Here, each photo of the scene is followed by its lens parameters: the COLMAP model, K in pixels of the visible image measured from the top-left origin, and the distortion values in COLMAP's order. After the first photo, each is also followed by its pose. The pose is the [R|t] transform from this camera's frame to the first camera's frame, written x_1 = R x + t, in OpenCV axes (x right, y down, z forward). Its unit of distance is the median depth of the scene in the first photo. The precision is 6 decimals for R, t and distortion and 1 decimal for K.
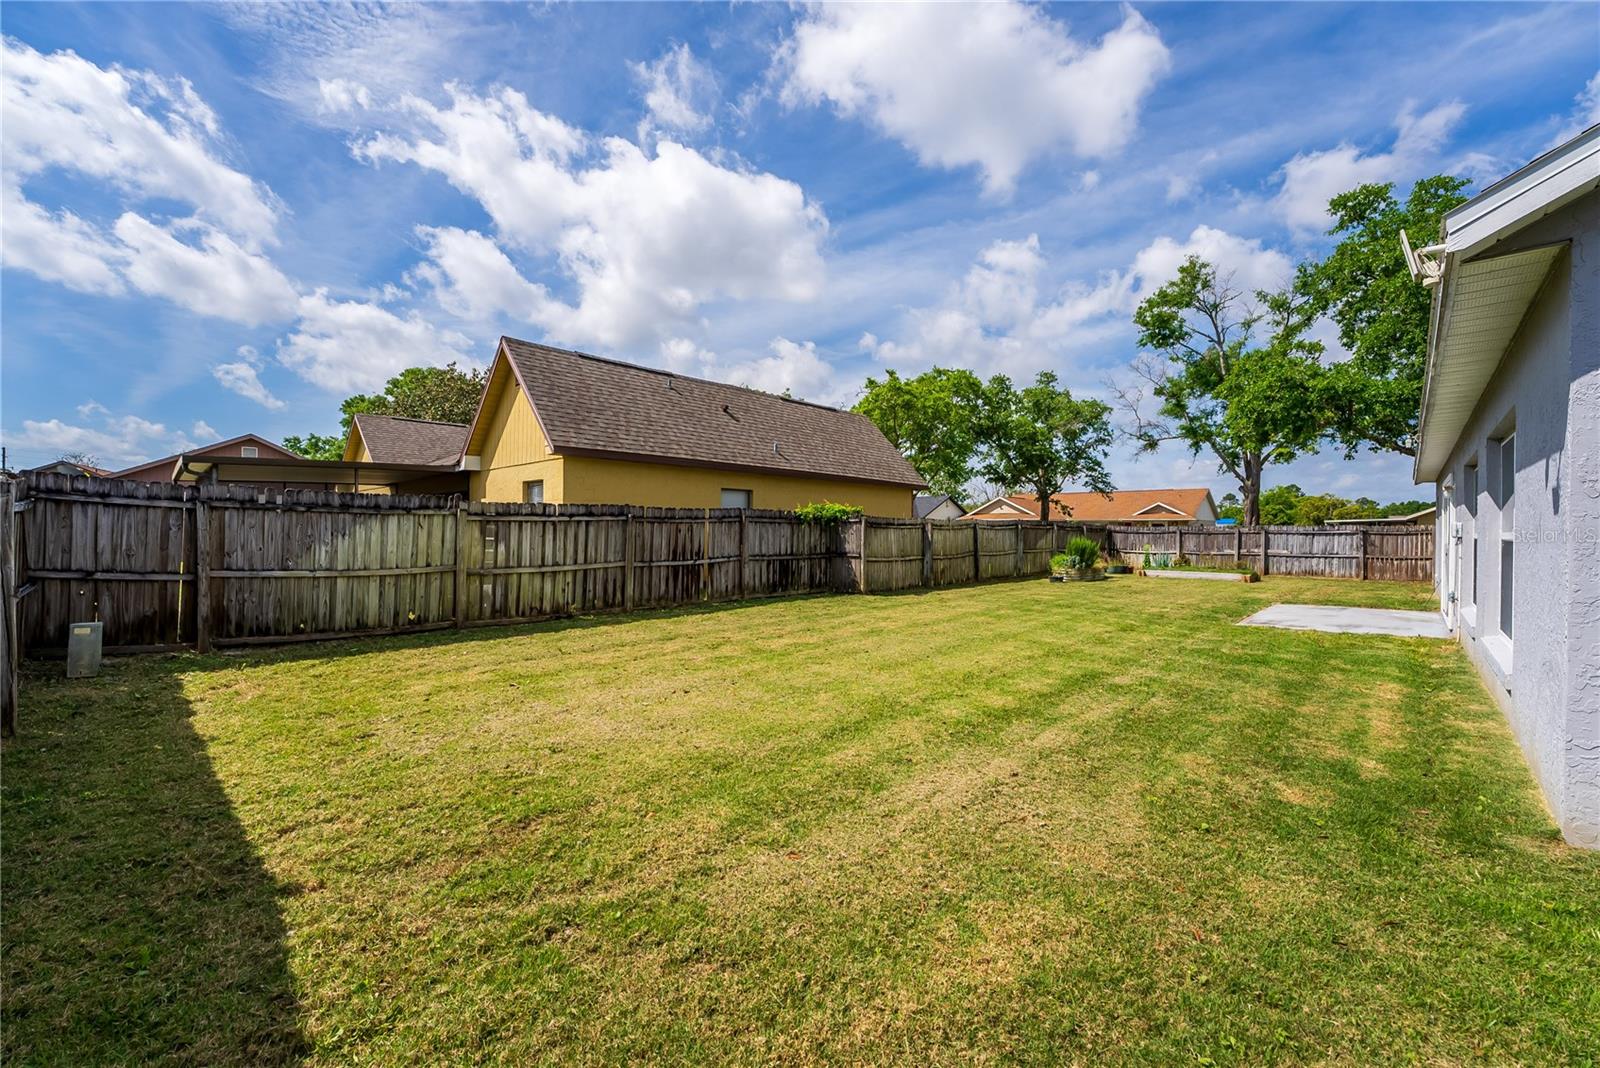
lens RADIAL K [[656.4, 0, 800.0], [0, 656.4, 534.0], [0, 0, 1]] dist [-0.020675, 0.000075]
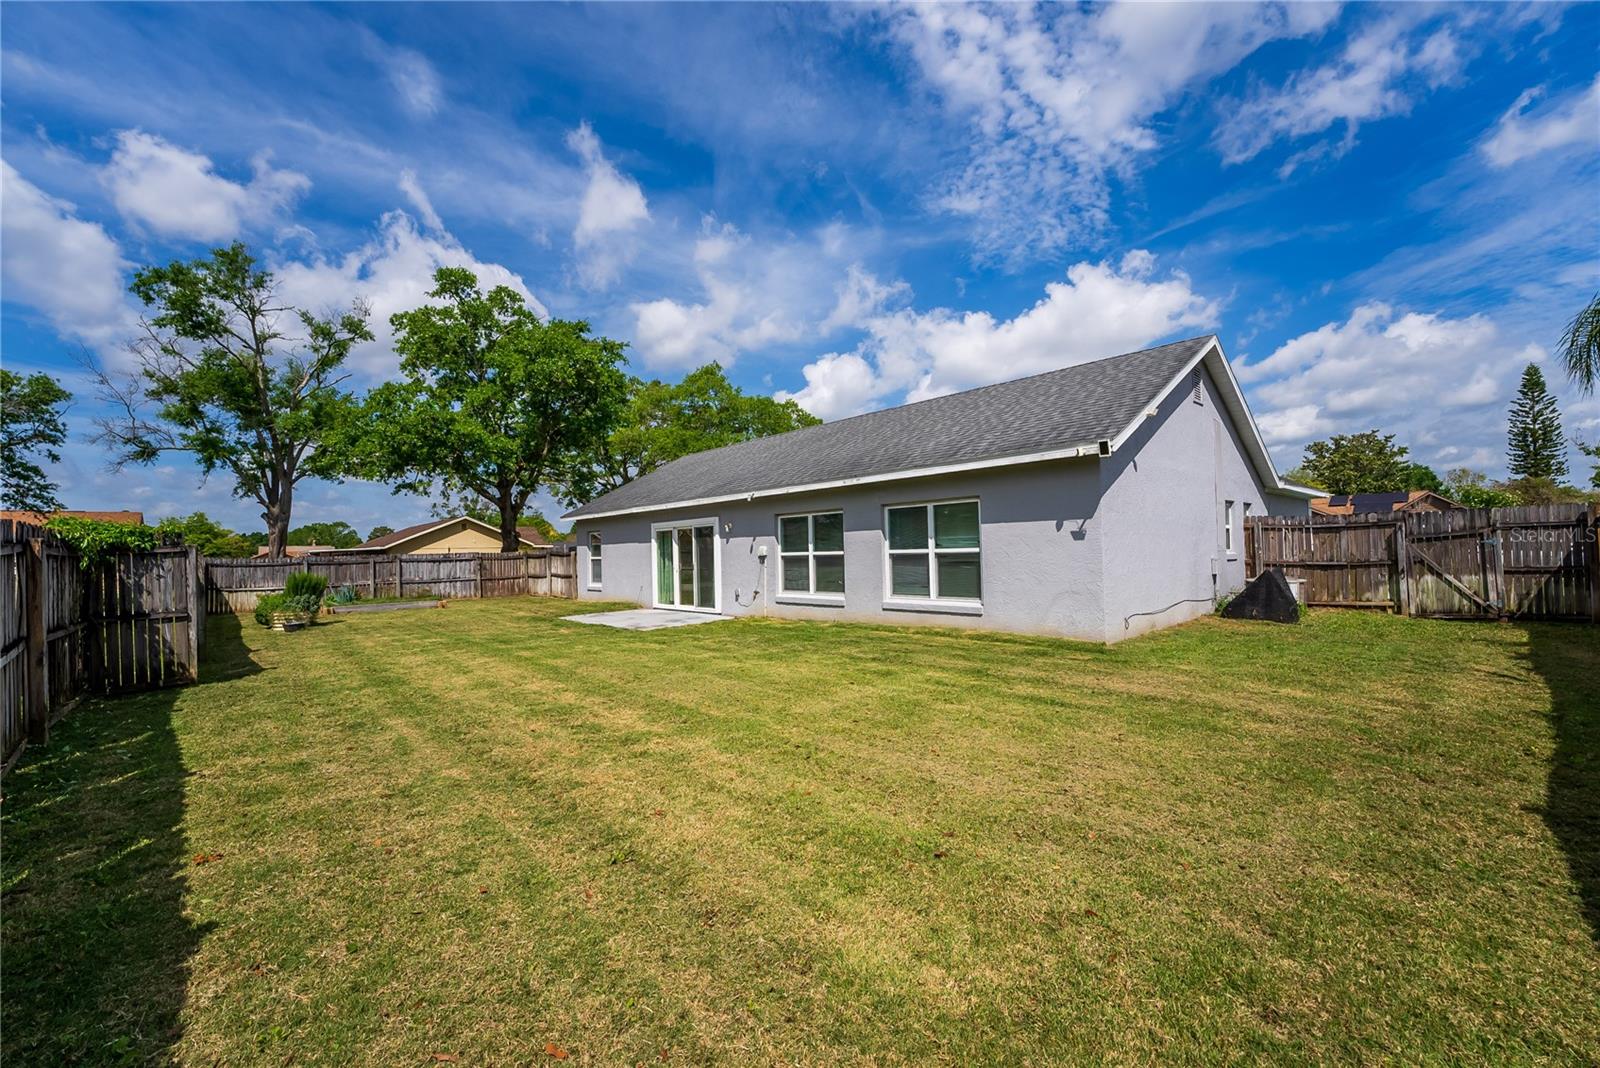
lens RADIAL K [[656.4, 0, 800.0], [0, 656.4, 534.0], [0, 0, 1]] dist [-0.020675, 0.000075]
pose [[0.069958, 0.017222, 0.997401, -0.169621], [0.030644, 0.999342, -0.019405, -0.003471], [-0.997079, 0.031922, 0.069384, 0.188076]]
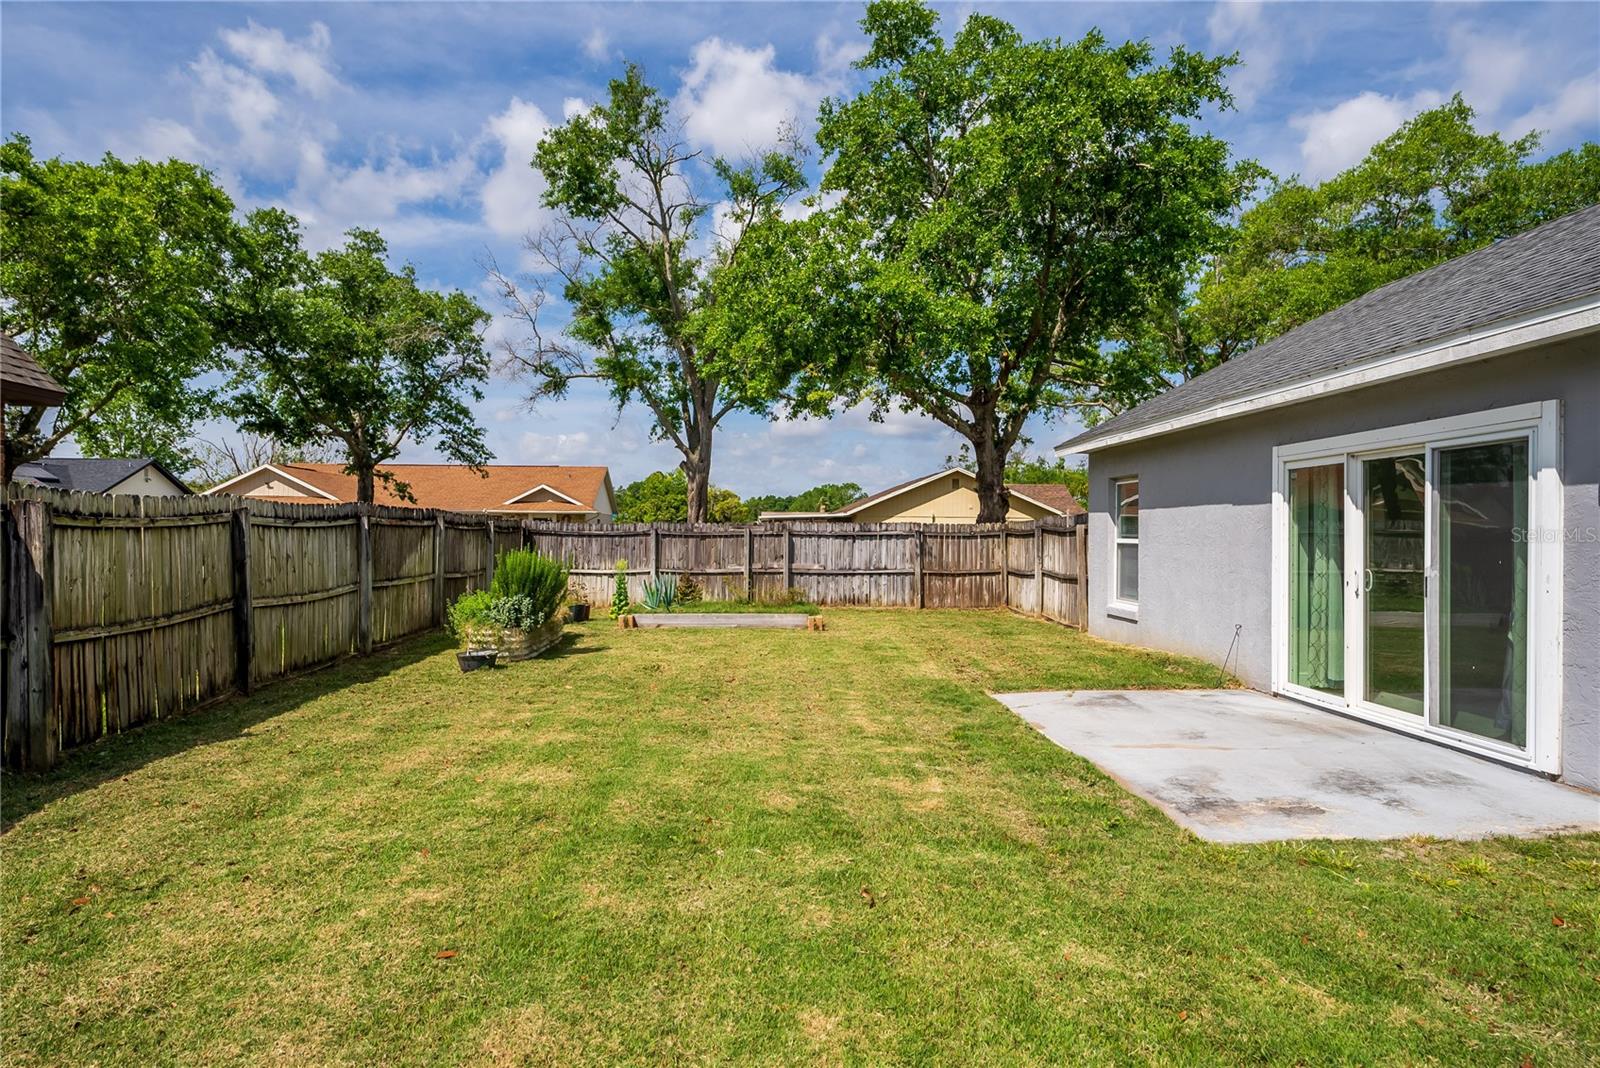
lens RADIAL K [[956.1, 0, 800.0], [0, 956.1, 534.0], [0, 0, 1]] dist [0.011292, 0.001133]
pose [[0.685832, -0.002849, 0.727754, 0.061647], [0.002024, 0.999996, 0.002008, -0.002625], [-0.727757, 0.000096, 0.685835, 0.255907]]
